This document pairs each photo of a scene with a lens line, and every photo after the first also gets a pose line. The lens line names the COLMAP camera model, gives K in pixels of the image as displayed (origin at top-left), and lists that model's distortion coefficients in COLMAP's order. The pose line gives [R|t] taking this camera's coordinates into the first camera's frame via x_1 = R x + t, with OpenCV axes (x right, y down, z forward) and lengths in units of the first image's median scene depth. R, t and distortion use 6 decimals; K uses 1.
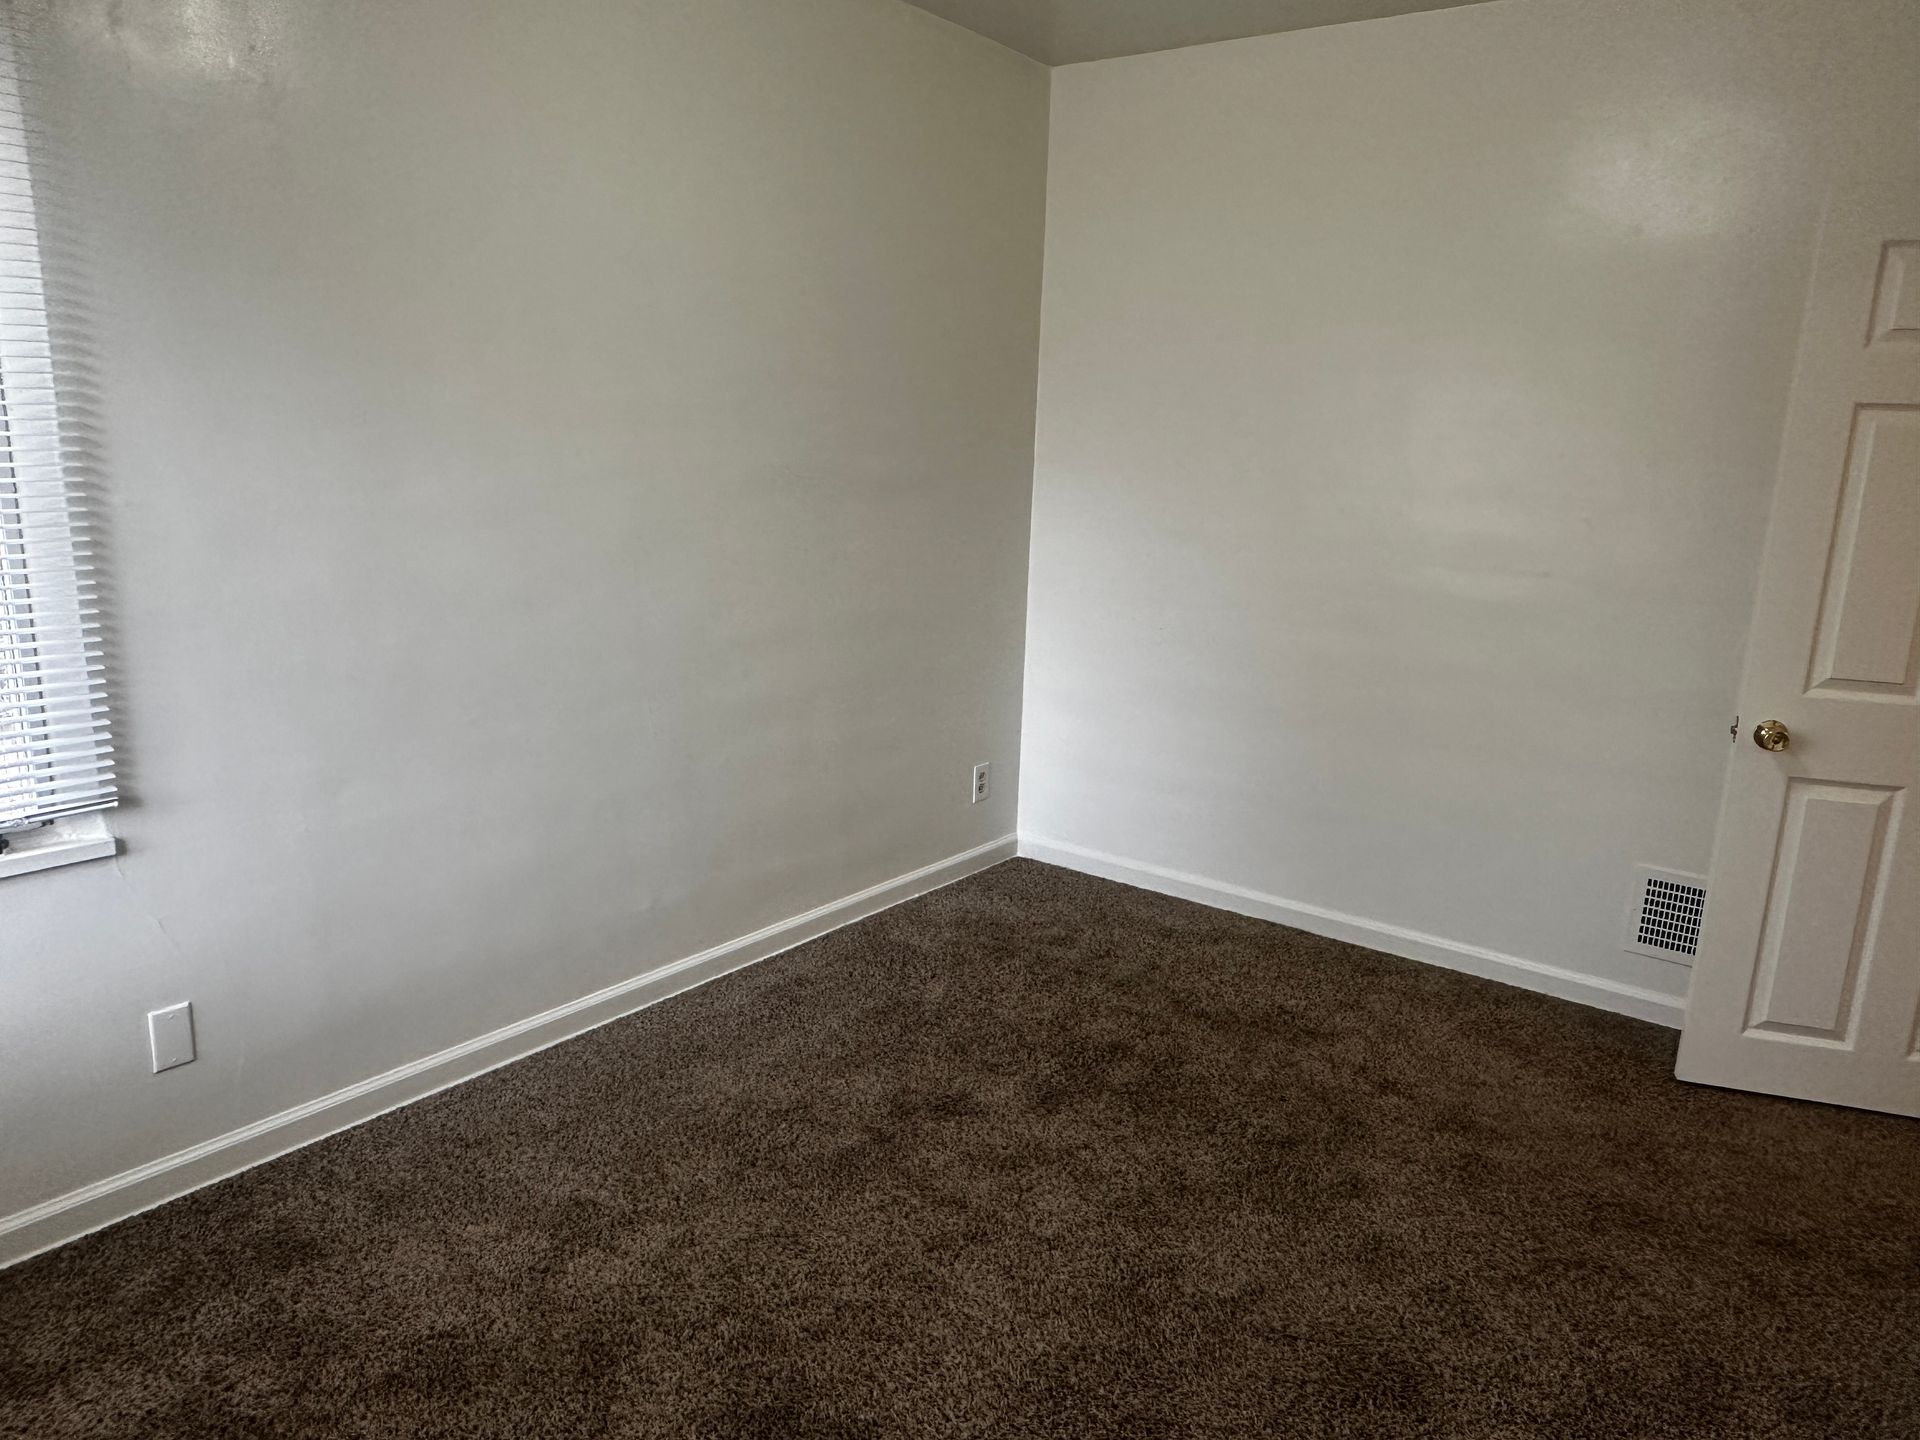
lens RADIAL K [[1315.3, 0, 955.6], [0, 1315.3, 722.6], [0, 0, 1]] dist [-0.006552, 0.001390]
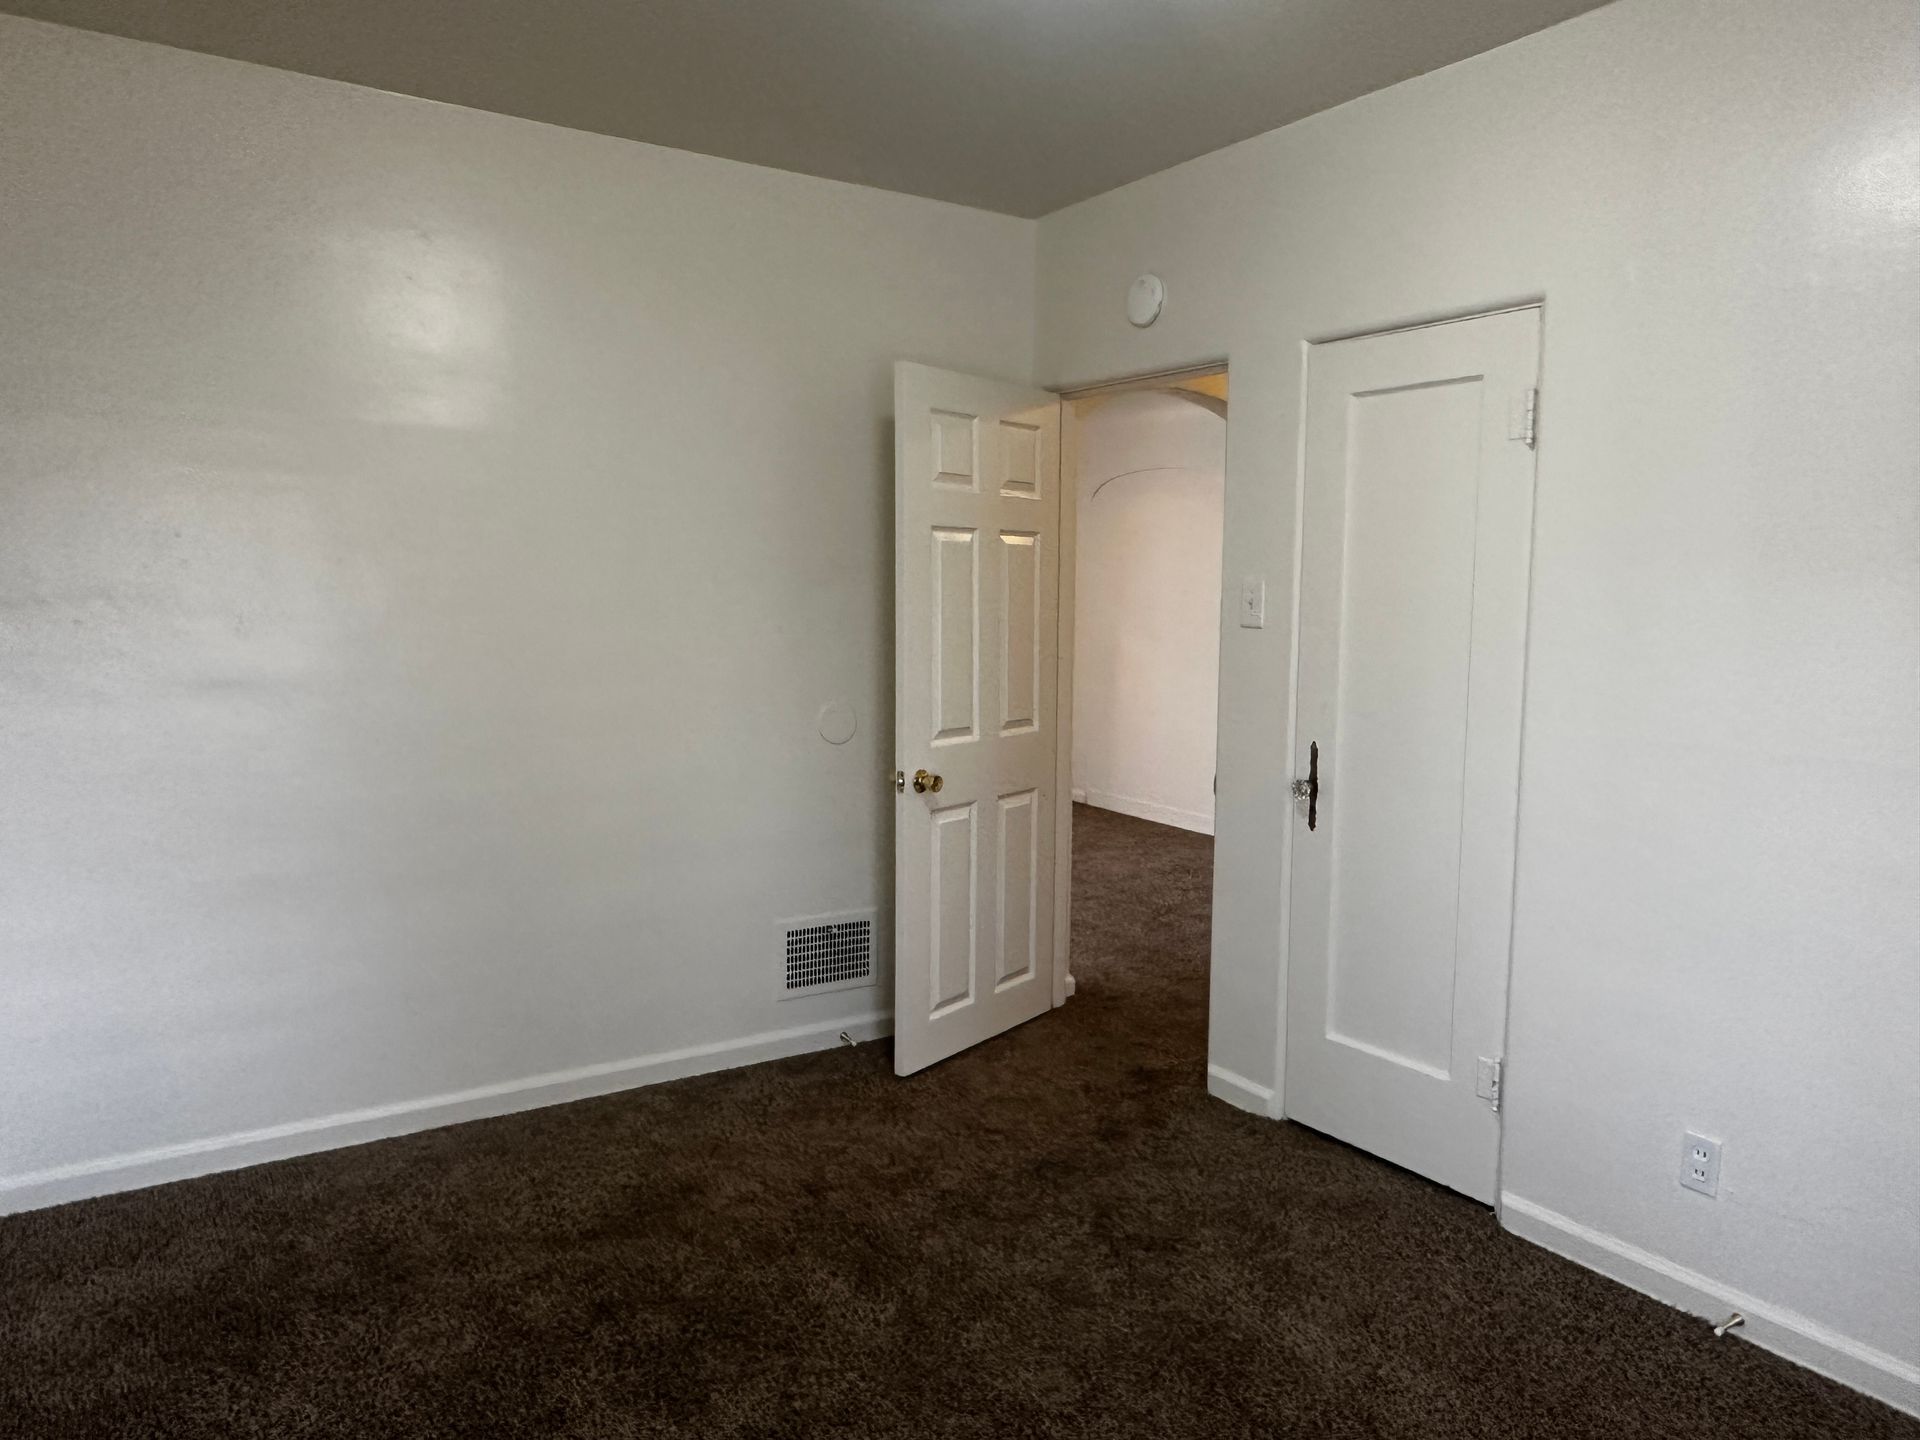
lens RADIAL K [[1315.3, 0, 955.3], [0, 1315.3, 719.8], [0, 0, 1]] dist [-0.006552, 0.001390]
pose [[0.350870, -0.130709, 0.927257, -0.492600], [0.207615, 0.976425, 0.059079, -0.106151], [-0.913119, 0.171783, 0.369736, 0.440050]]
